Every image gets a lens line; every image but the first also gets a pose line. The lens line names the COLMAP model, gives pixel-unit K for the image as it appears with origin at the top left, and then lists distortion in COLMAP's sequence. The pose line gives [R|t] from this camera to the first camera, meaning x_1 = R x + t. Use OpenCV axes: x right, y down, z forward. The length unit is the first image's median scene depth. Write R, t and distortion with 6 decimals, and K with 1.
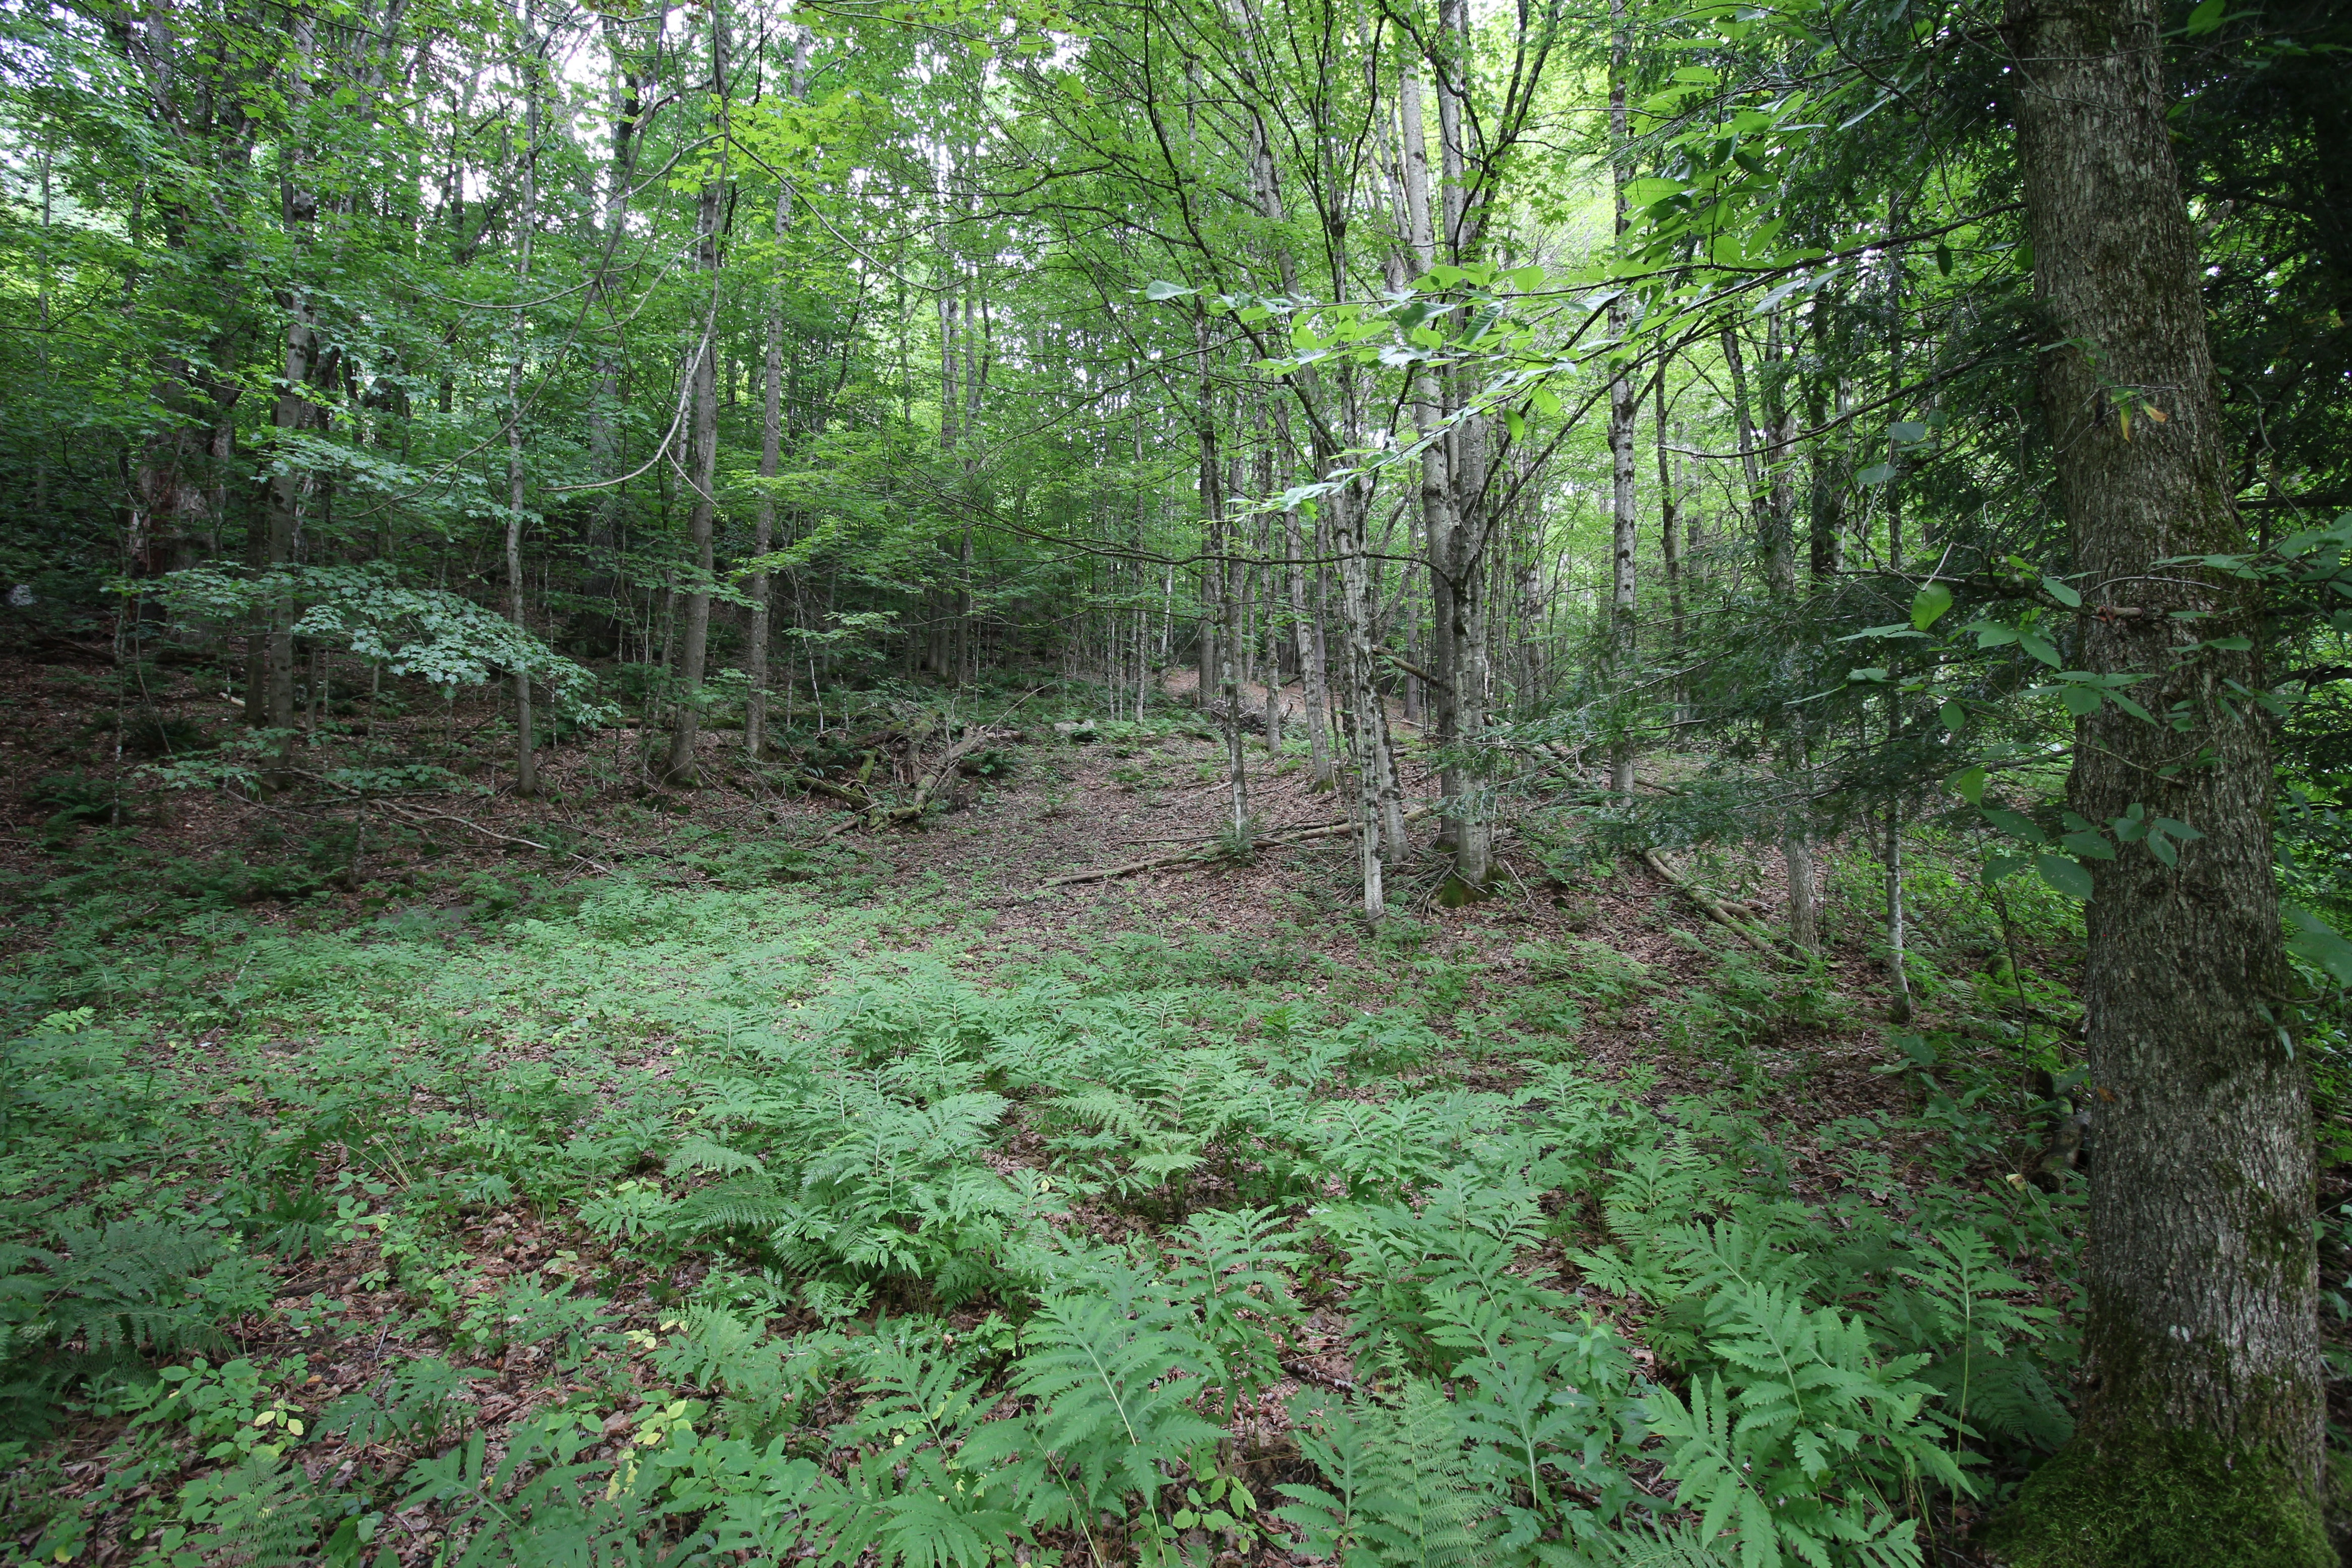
lens RADIAL K [[1088.0, 0, 1180.7], [0, 1088.0, 767.1], [0, 0, 1]] dist [0.002365, -0.014724]
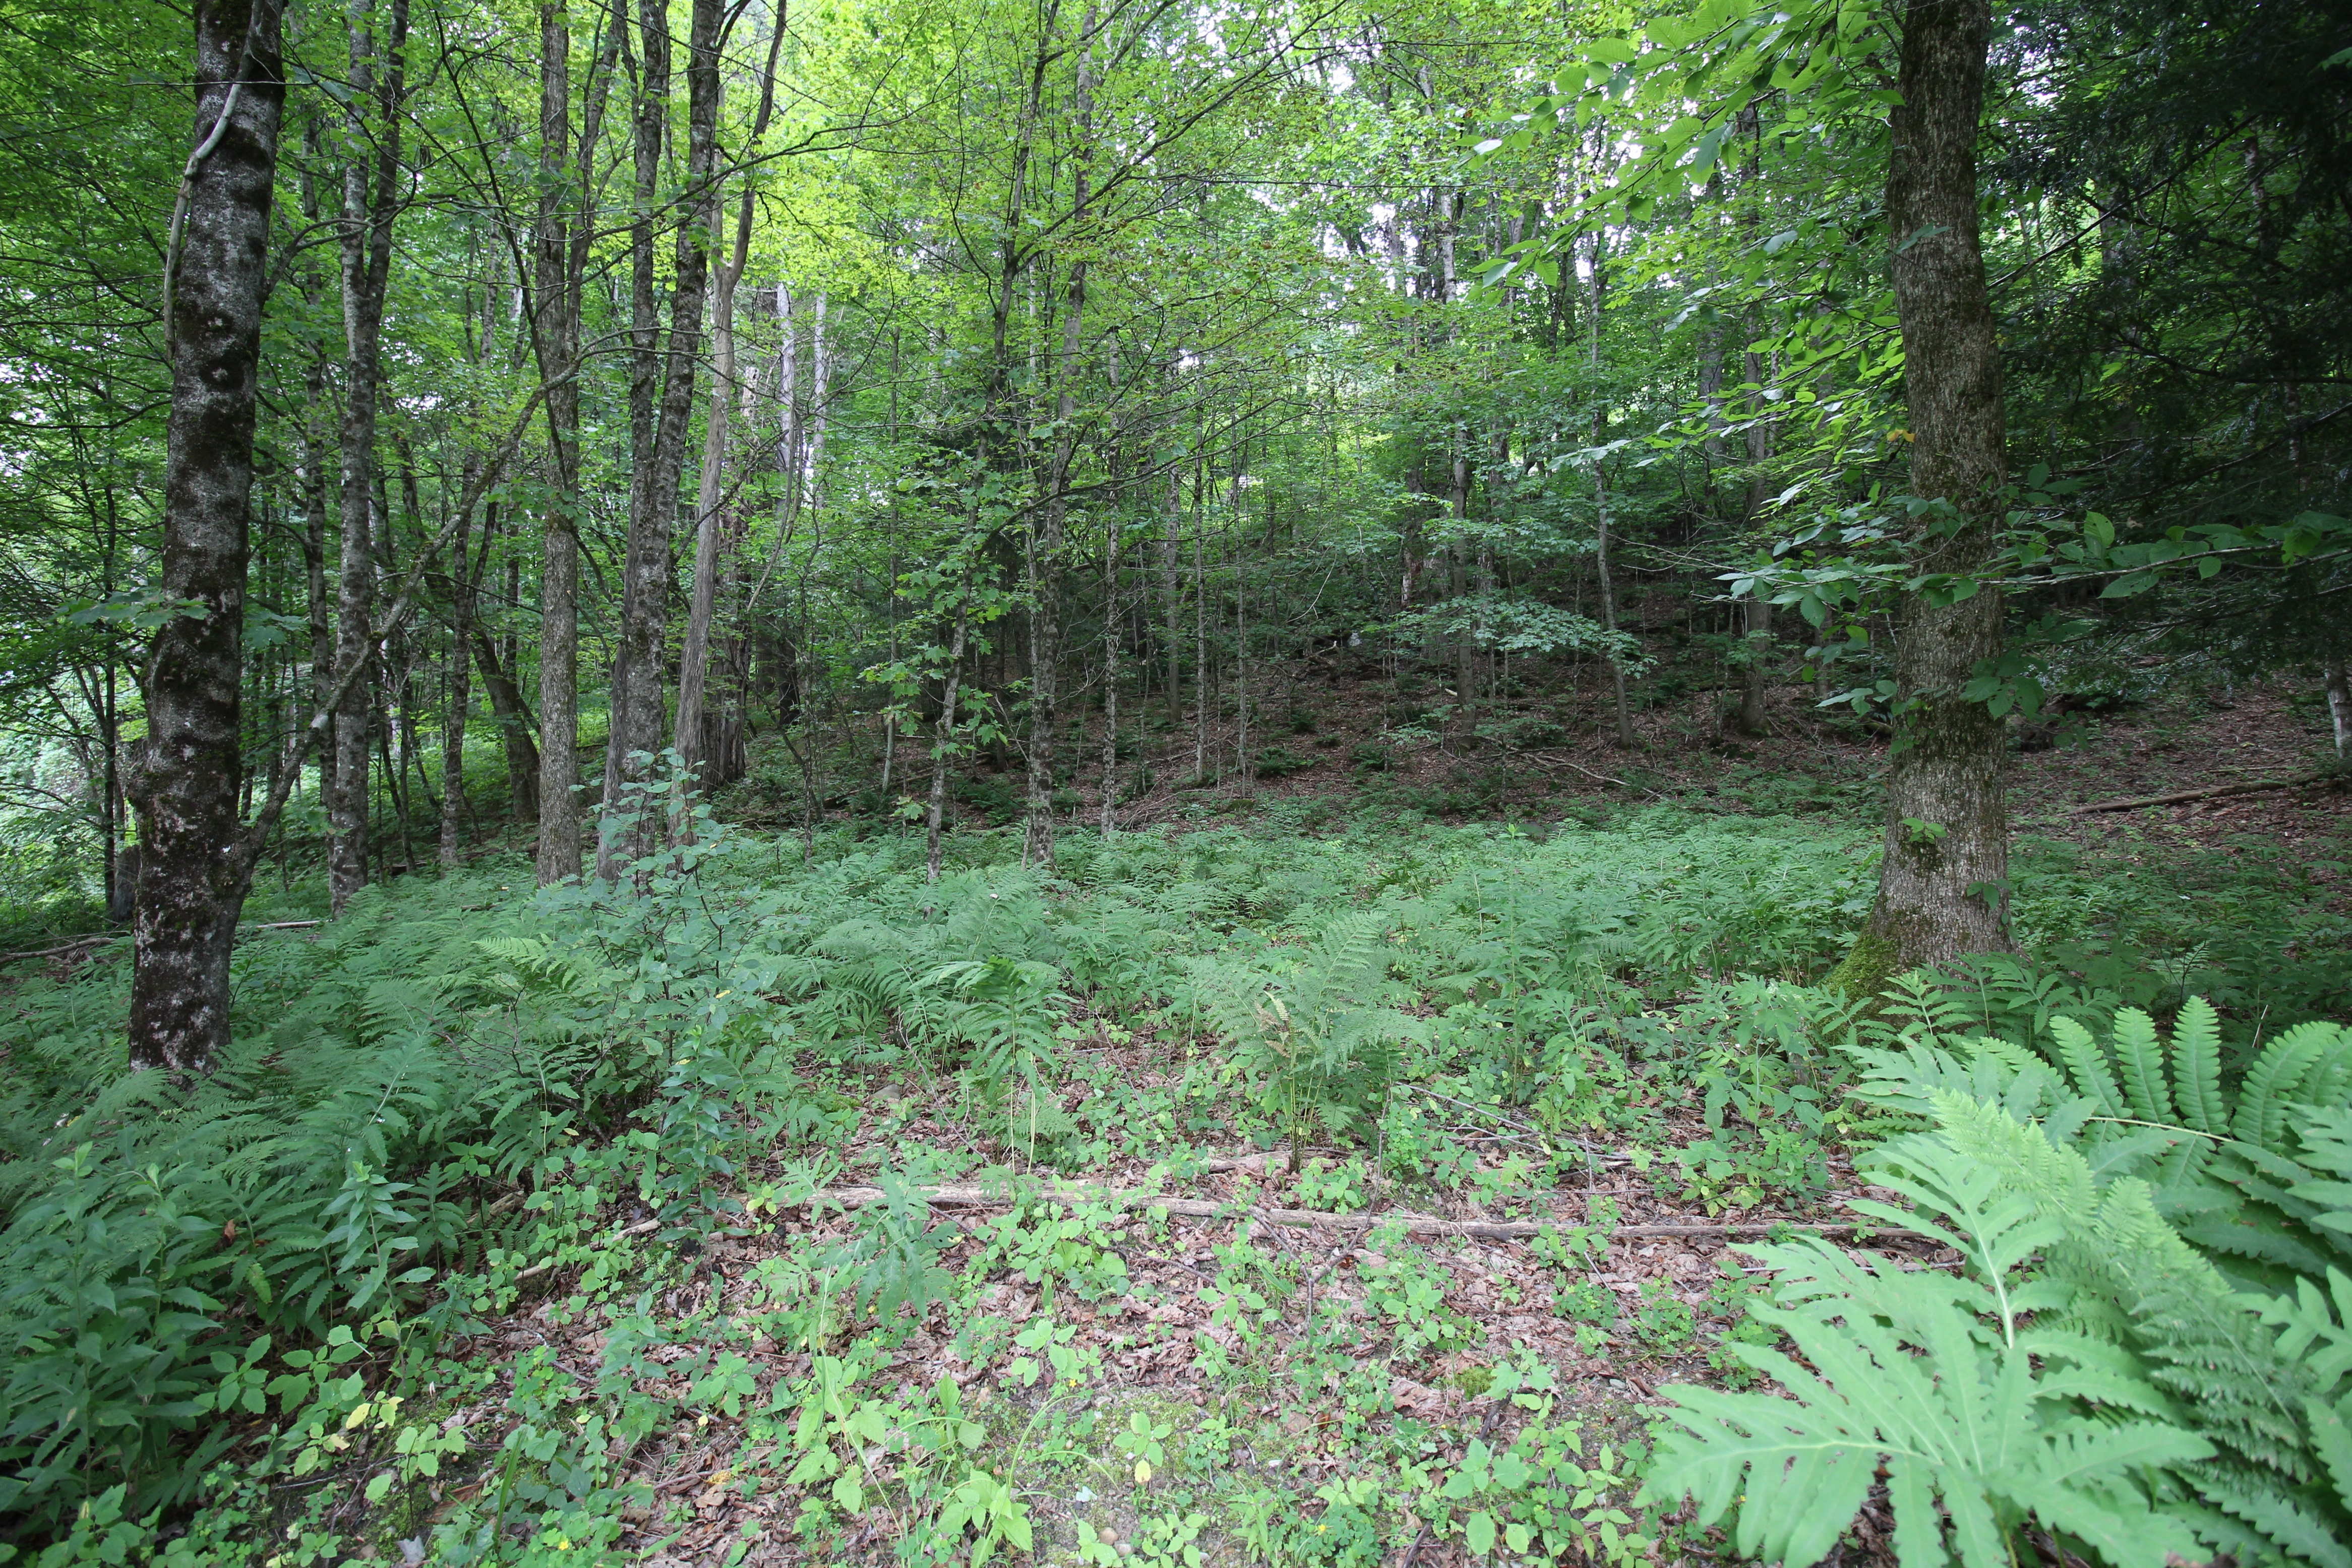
lens RADIAL K [[1104.7, 0, 1181.4], [0, 1104.7, 756.2], [0, 0, 1]] dist [0.004531, -0.014452]
pose [[0.529120, -0.033120, -0.847900, 0.256966], [0.045076, 0.998924, -0.010891, 0.029894], [0.847349, -0.032457, 0.530044, -0.156176]]
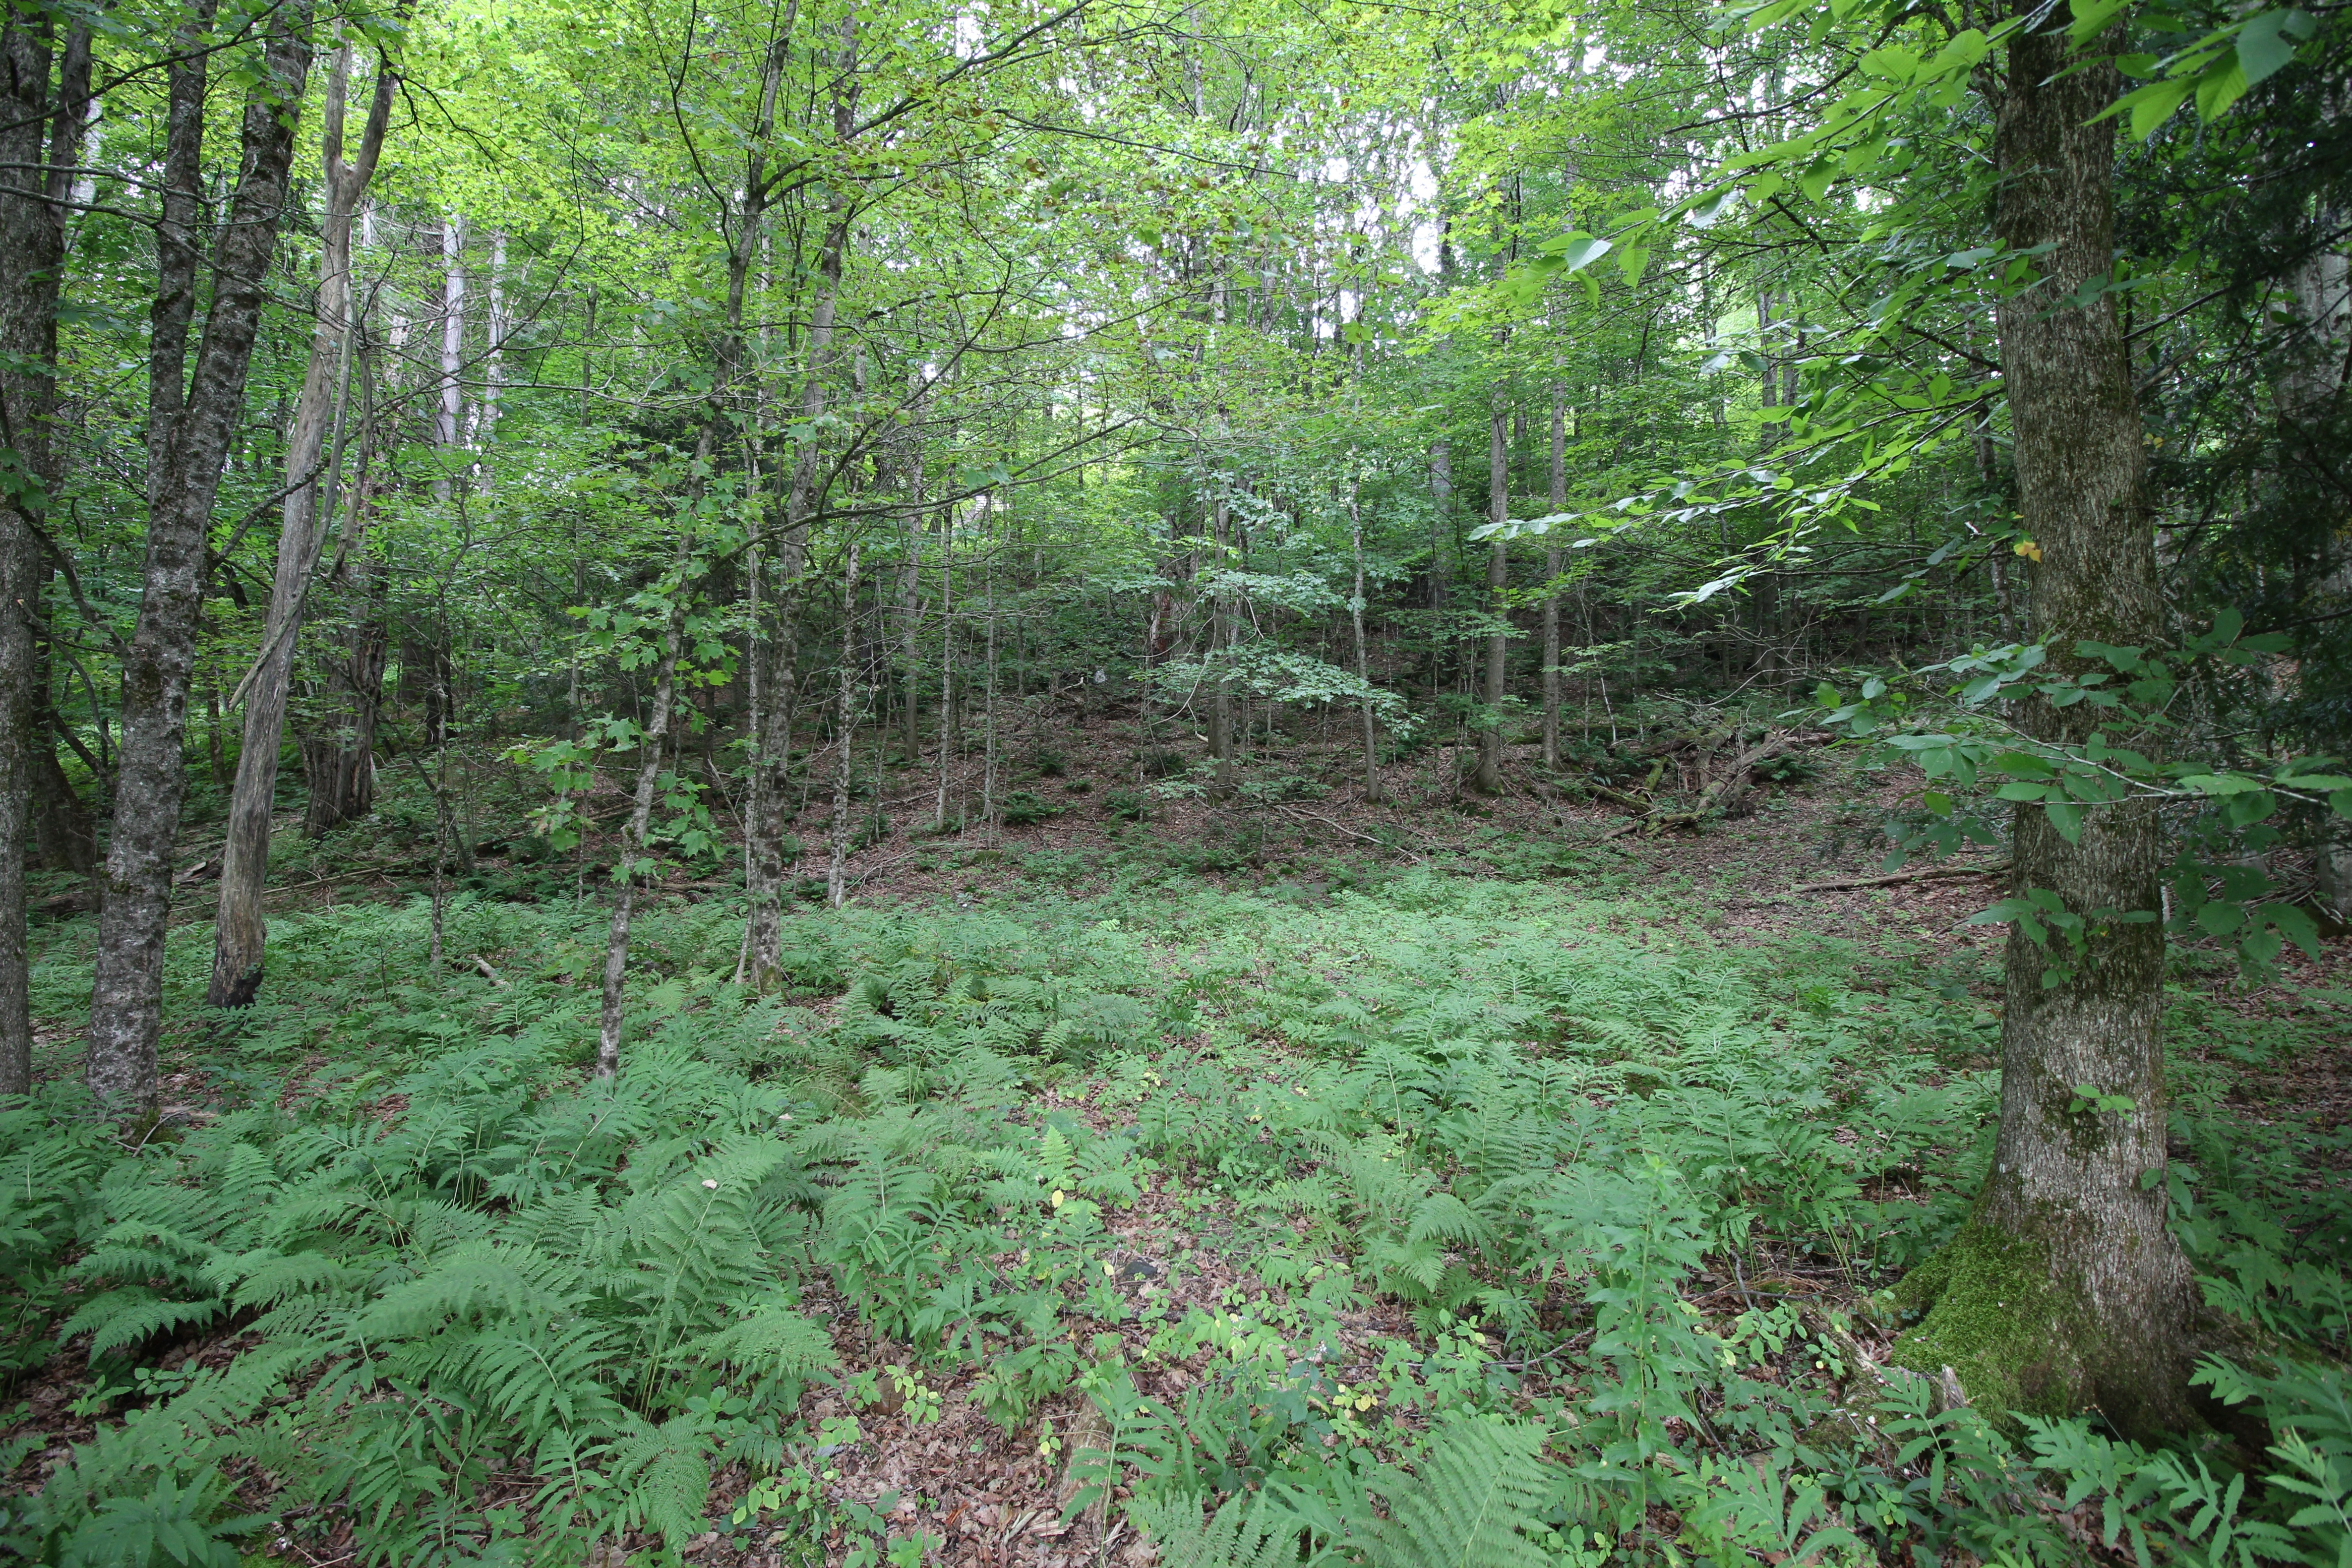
lens RADIAL K [[1088.0, 0, 1180.7], [0, 1088.0, 767.1], [0, 0, 1]] dist [0.002365, -0.014724]
pose [[0.724321, -0.022444, -0.689098, 0.145433], [0.019547, 0.999737, -0.012015, -0.005317], [0.689186, -0.004767, 0.724569, -0.113954]]
